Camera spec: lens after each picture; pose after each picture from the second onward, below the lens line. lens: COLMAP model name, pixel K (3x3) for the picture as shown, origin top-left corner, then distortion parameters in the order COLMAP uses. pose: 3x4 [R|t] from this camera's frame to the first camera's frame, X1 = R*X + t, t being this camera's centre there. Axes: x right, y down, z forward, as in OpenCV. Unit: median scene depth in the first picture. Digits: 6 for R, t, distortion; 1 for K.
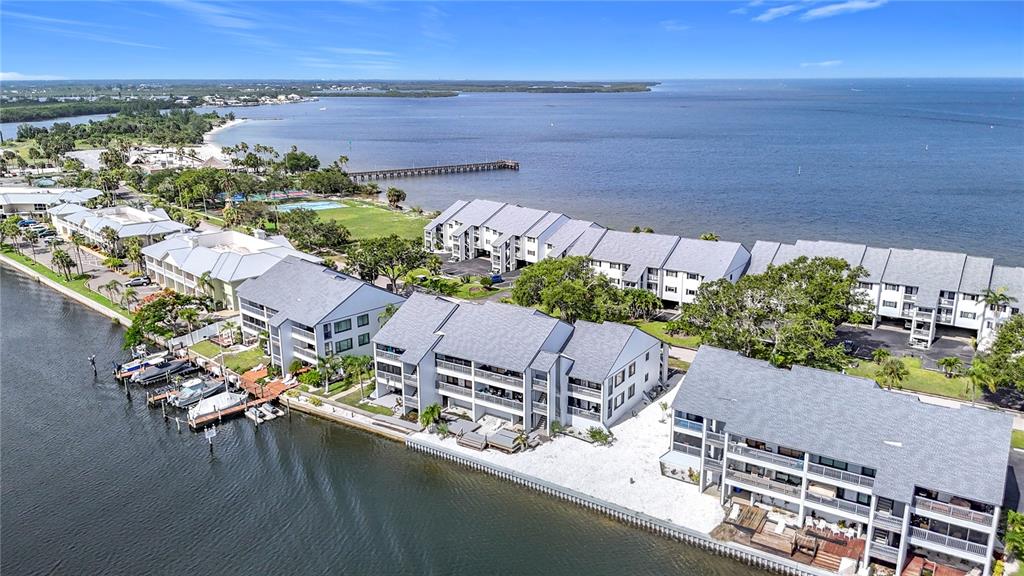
lens RADIAL K [[766.1, 0, 511.4], [0, 766.1, 272.8], [0, 0, 1]] dist [0.045493, -0.005371]
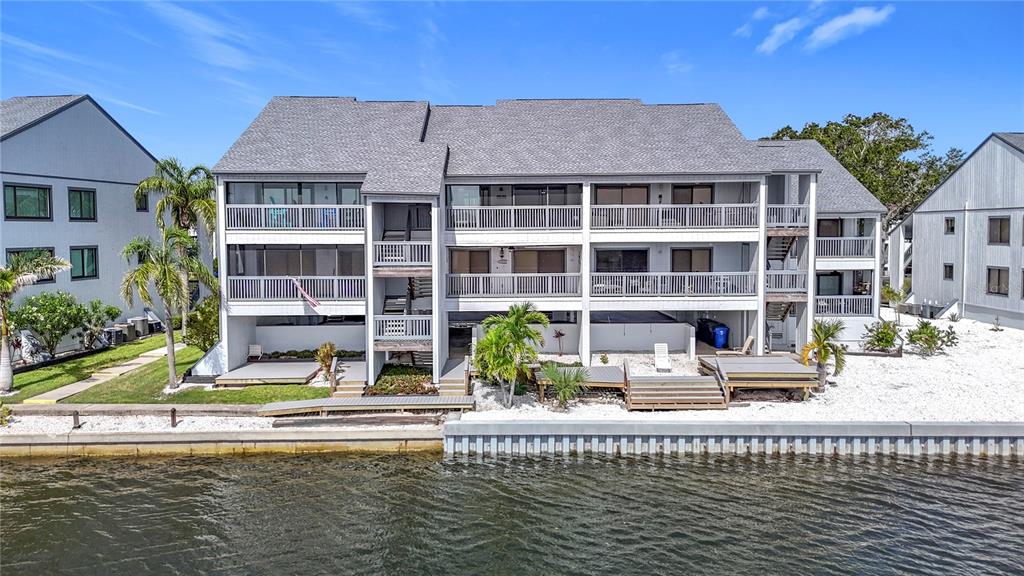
lens RADIAL K [[766.1, 0, 511.4], [0, 766.1, 272.8], [0, 0, 1]] dist [0.045493, -0.005371]
pose [[0.829555, -0.031276, 0.557548, -0.263174], [0.135396, 0.979903, -0.146483, 0.194026], [-0.541762, 0.197005, 0.817119, 0.711875]]
